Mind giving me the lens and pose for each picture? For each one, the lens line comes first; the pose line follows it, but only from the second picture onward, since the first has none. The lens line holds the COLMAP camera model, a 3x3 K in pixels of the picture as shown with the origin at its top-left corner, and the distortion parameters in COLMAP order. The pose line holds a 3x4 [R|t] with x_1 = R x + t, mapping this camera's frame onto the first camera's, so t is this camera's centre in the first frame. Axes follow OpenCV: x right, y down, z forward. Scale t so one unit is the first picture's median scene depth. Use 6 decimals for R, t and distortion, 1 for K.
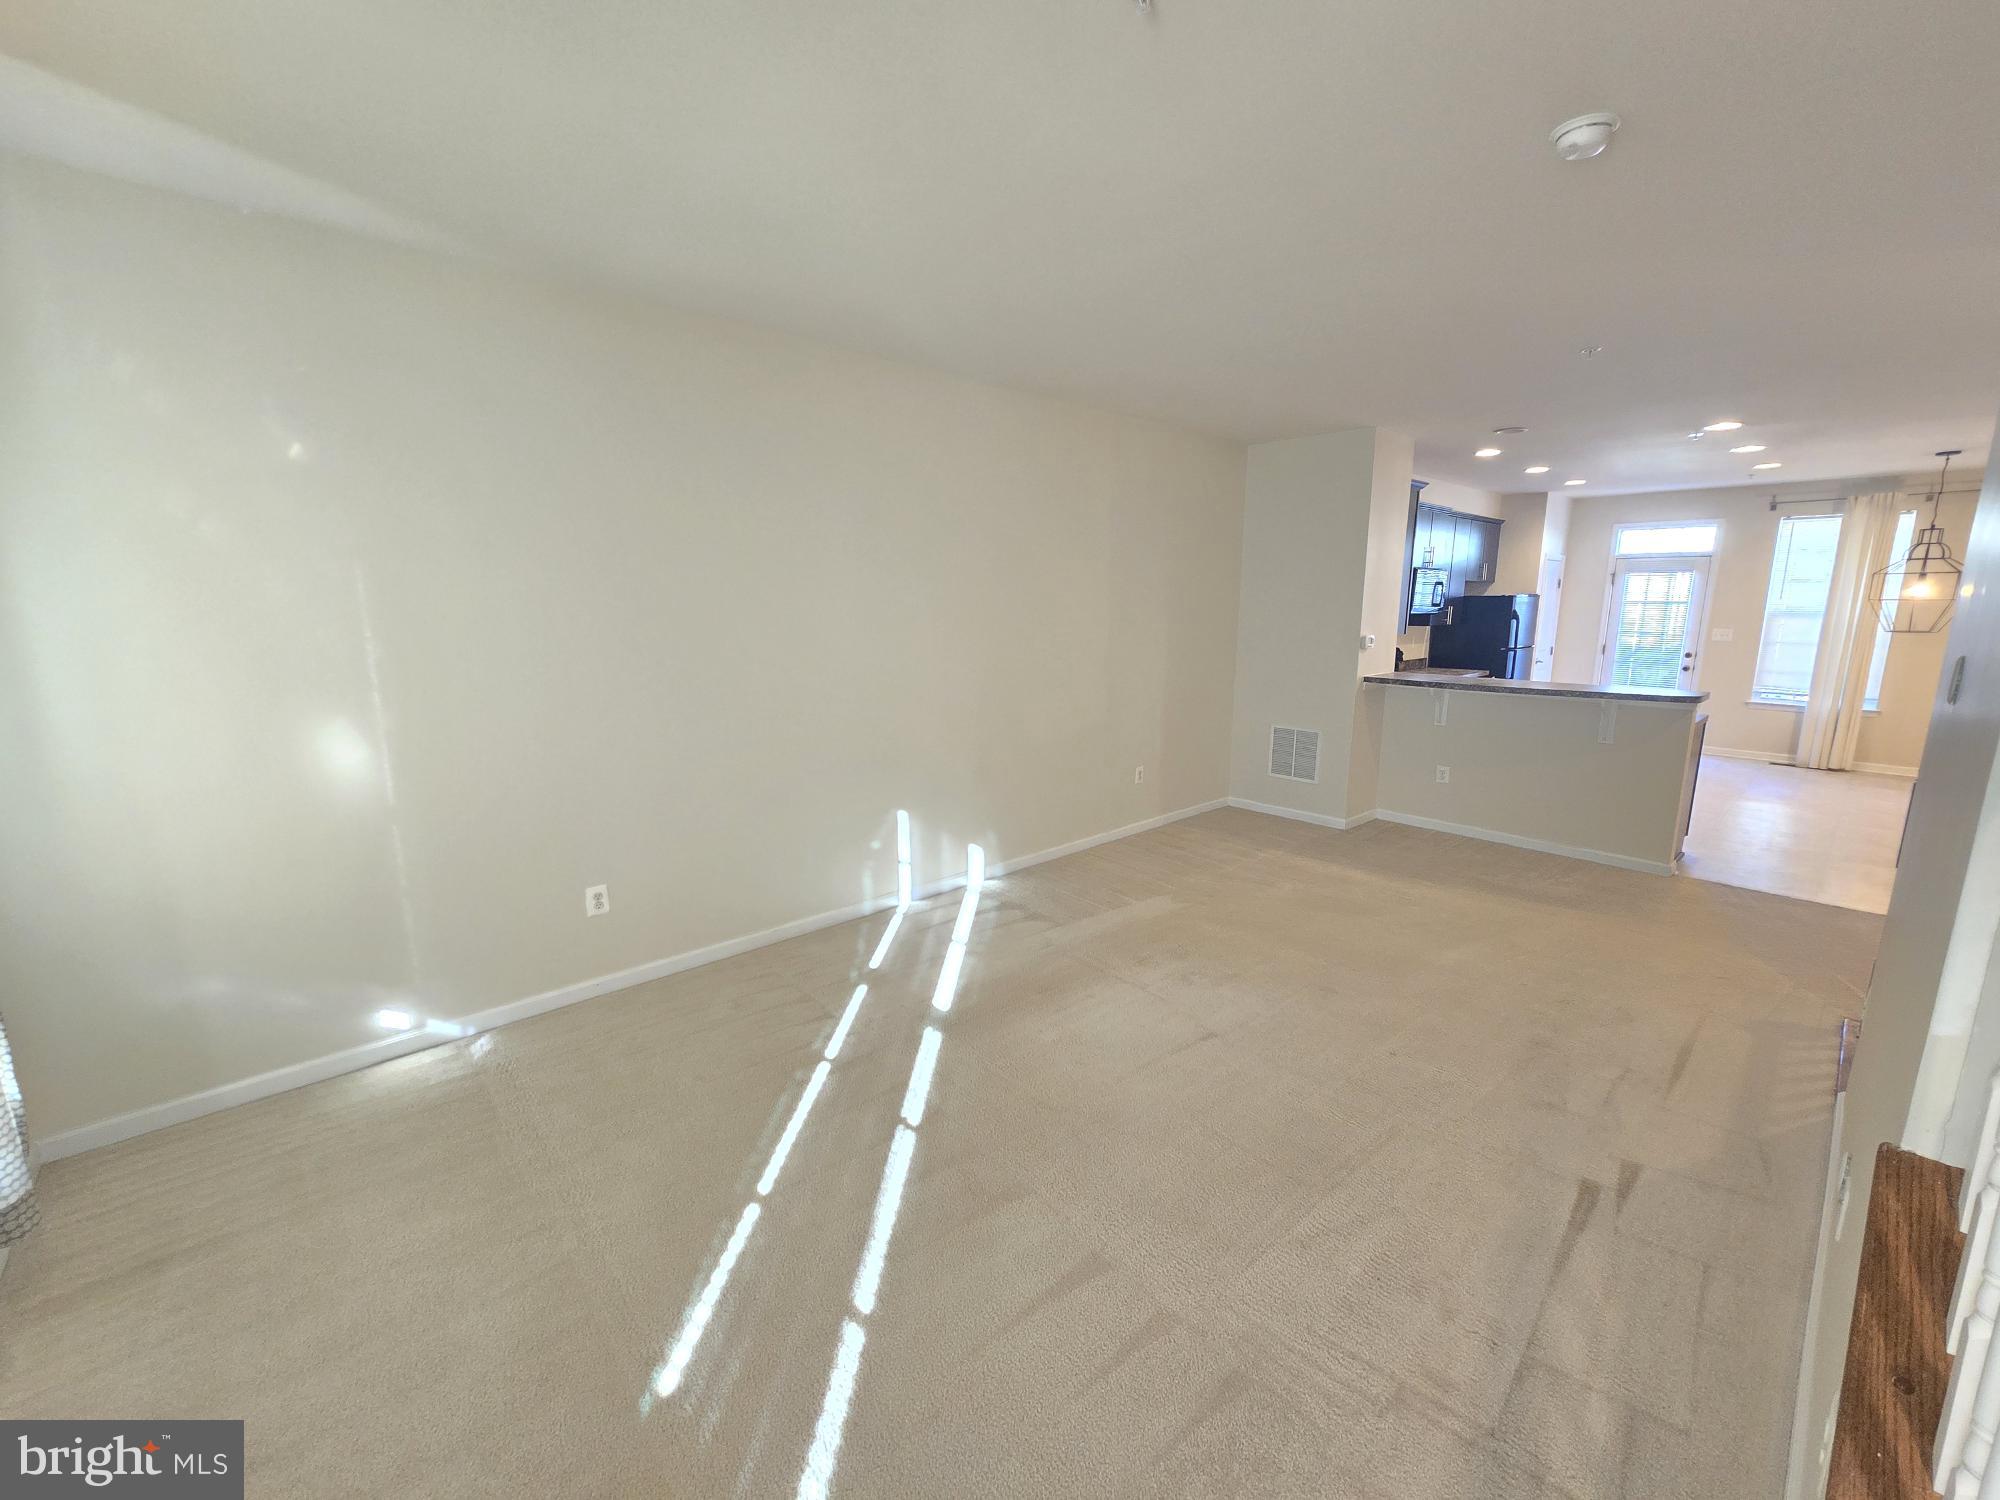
lens RADIAL K [[814.9, 0, 998.7], [0, 814.9, 749.1], [0, 0, 1]] dist [-0.002965, 0.000468]
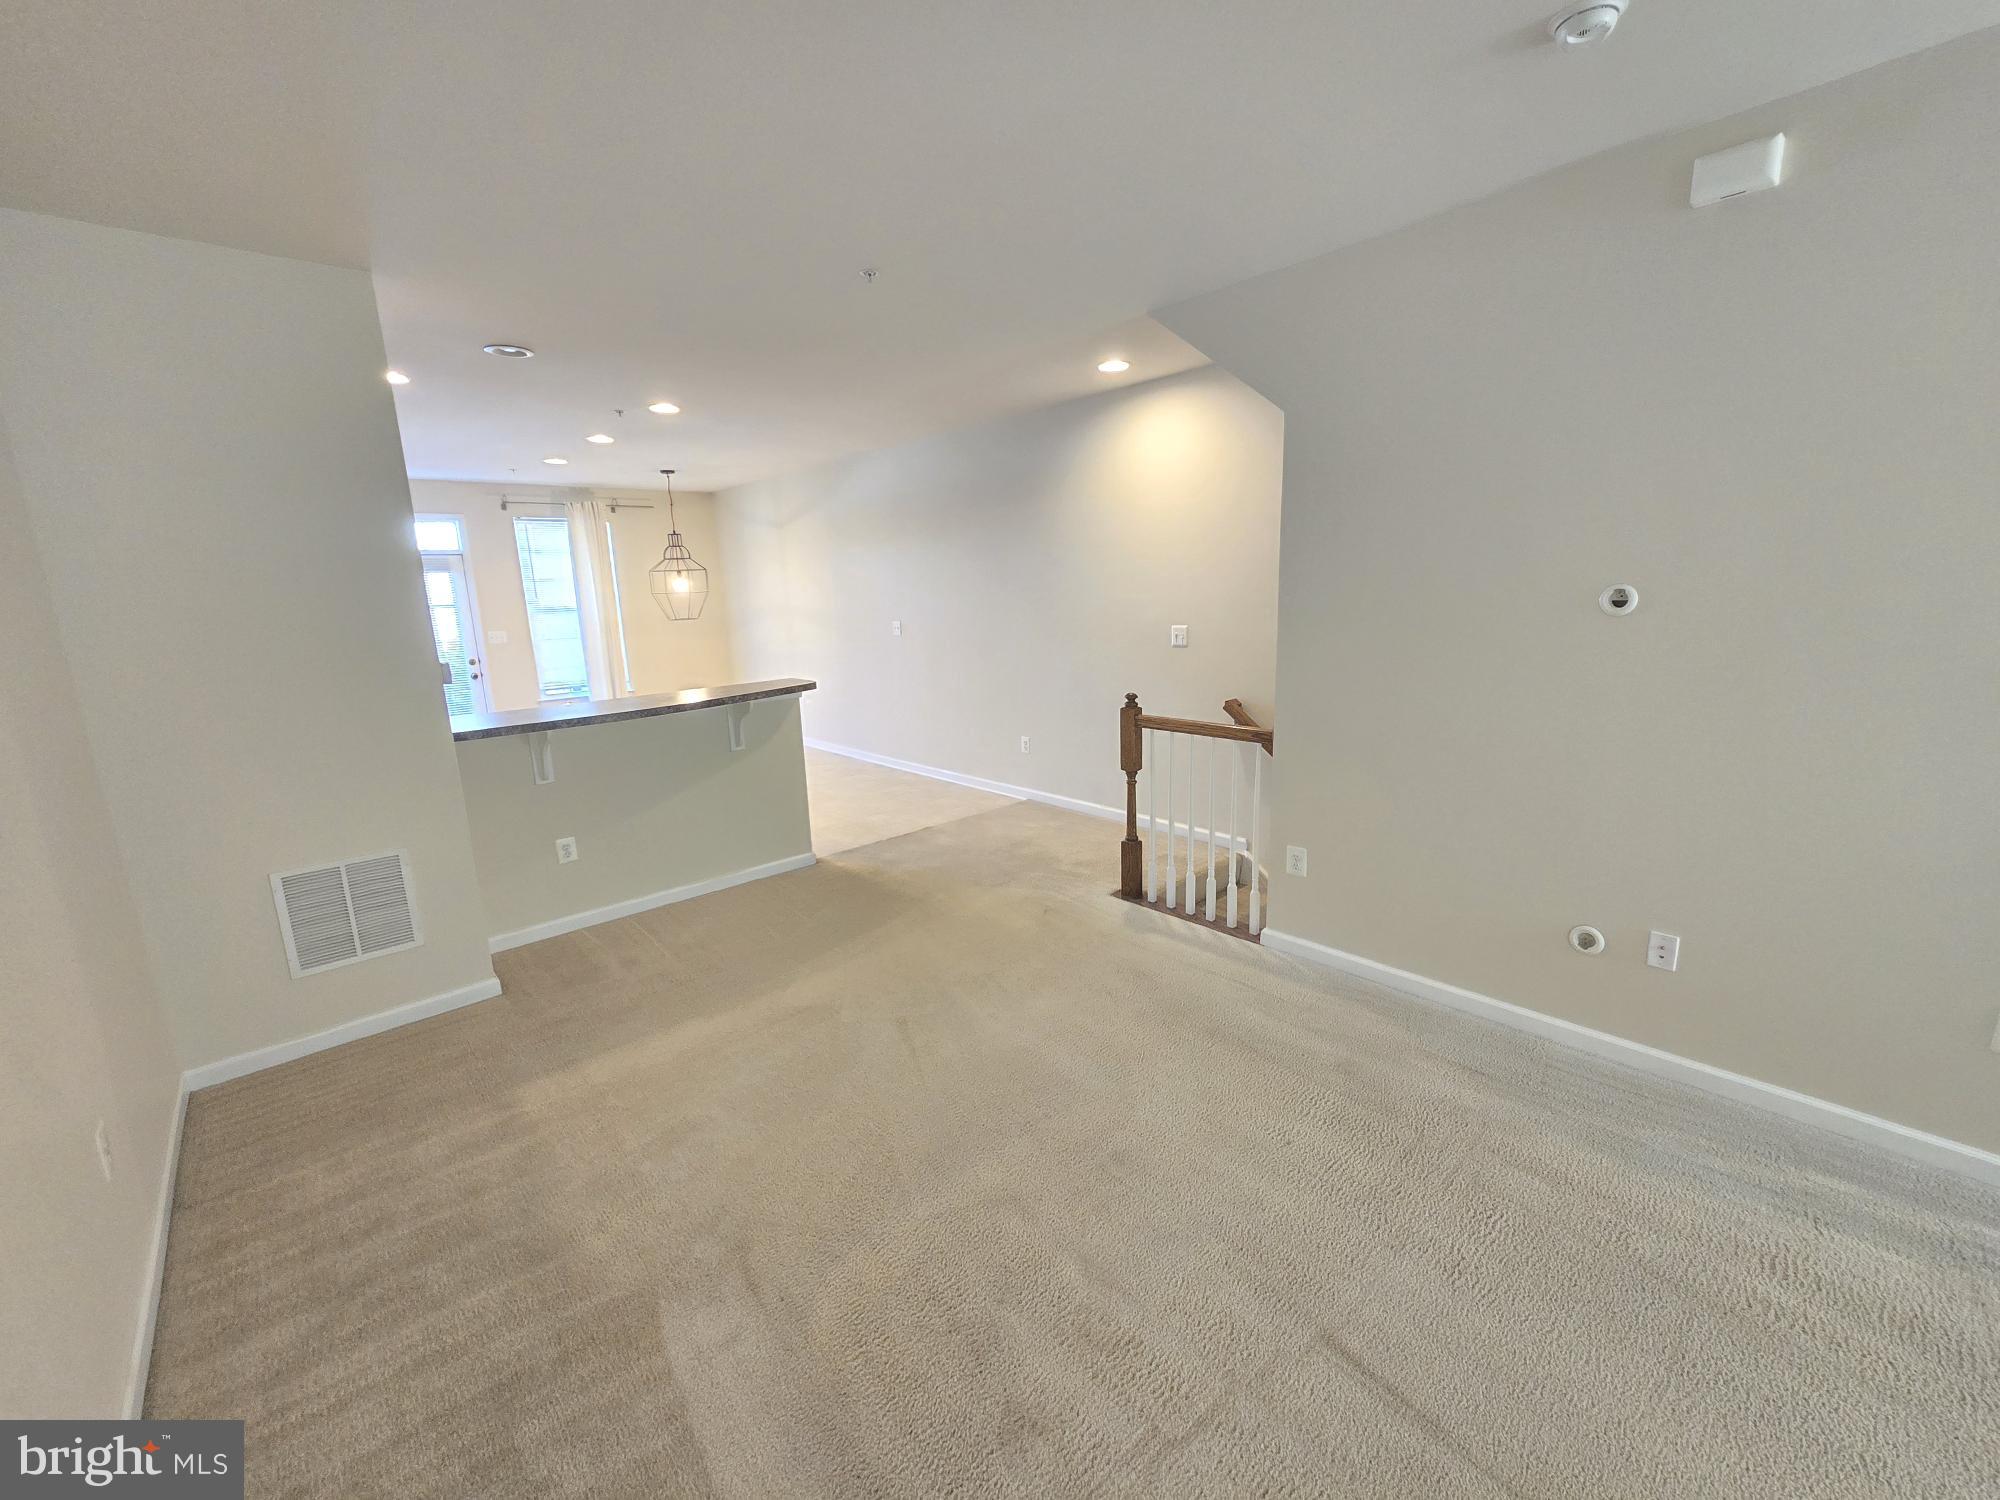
lens RADIAL K [[814.9, 0, 998.7], [0, 814.9, 749.1], [0, 0, 1]] dist [-0.002965, 0.000468]
pose [[0.005893, -0.198676, 0.980048, -0.100055], [0.219289, 0.956466, 0.192577, -0.095108], [-0.975642, 0.213779, 0.049204, 0.551402]]
